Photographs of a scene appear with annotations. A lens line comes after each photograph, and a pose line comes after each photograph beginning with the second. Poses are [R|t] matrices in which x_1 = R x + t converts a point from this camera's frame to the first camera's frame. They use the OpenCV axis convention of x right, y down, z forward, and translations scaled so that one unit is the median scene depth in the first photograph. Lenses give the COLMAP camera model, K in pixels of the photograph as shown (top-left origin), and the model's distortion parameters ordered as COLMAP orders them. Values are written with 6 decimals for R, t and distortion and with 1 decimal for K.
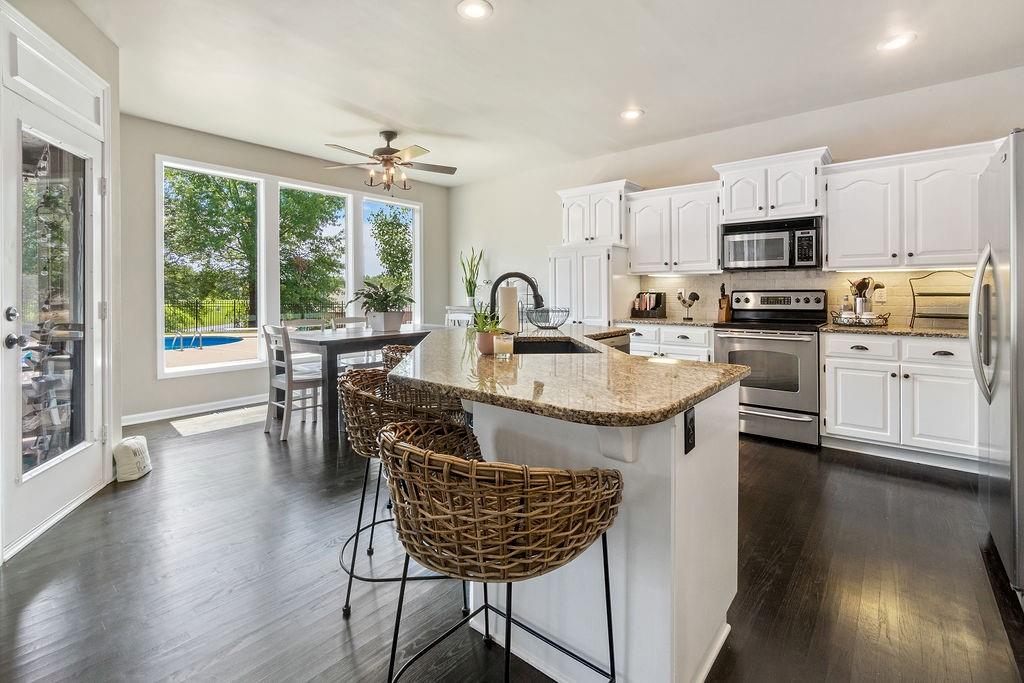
lens RADIAL K [[458.0, 0, 519.4], [0, 458.0, 293.6], [0, 0, 1]] dist [0.001016, 0.000332]
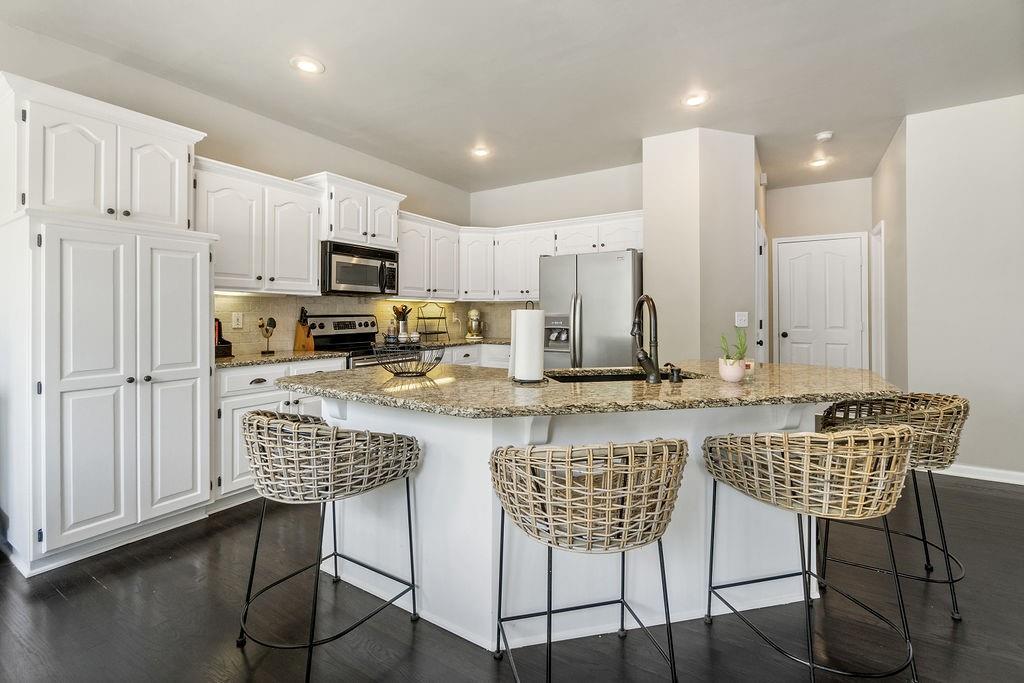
lens RADIAL K [[465.8, 0, 533.4], [0, 465.8, 309.4], [0, 0, 1]] dist [0.001469, 0.000195]
pose [[-0.161166, 0.013537, 0.986834, -0.467309], [0.006910, 0.999897, -0.012587, -0.003765], [-0.986903, 0.004791, -0.161243, 0.695373]]
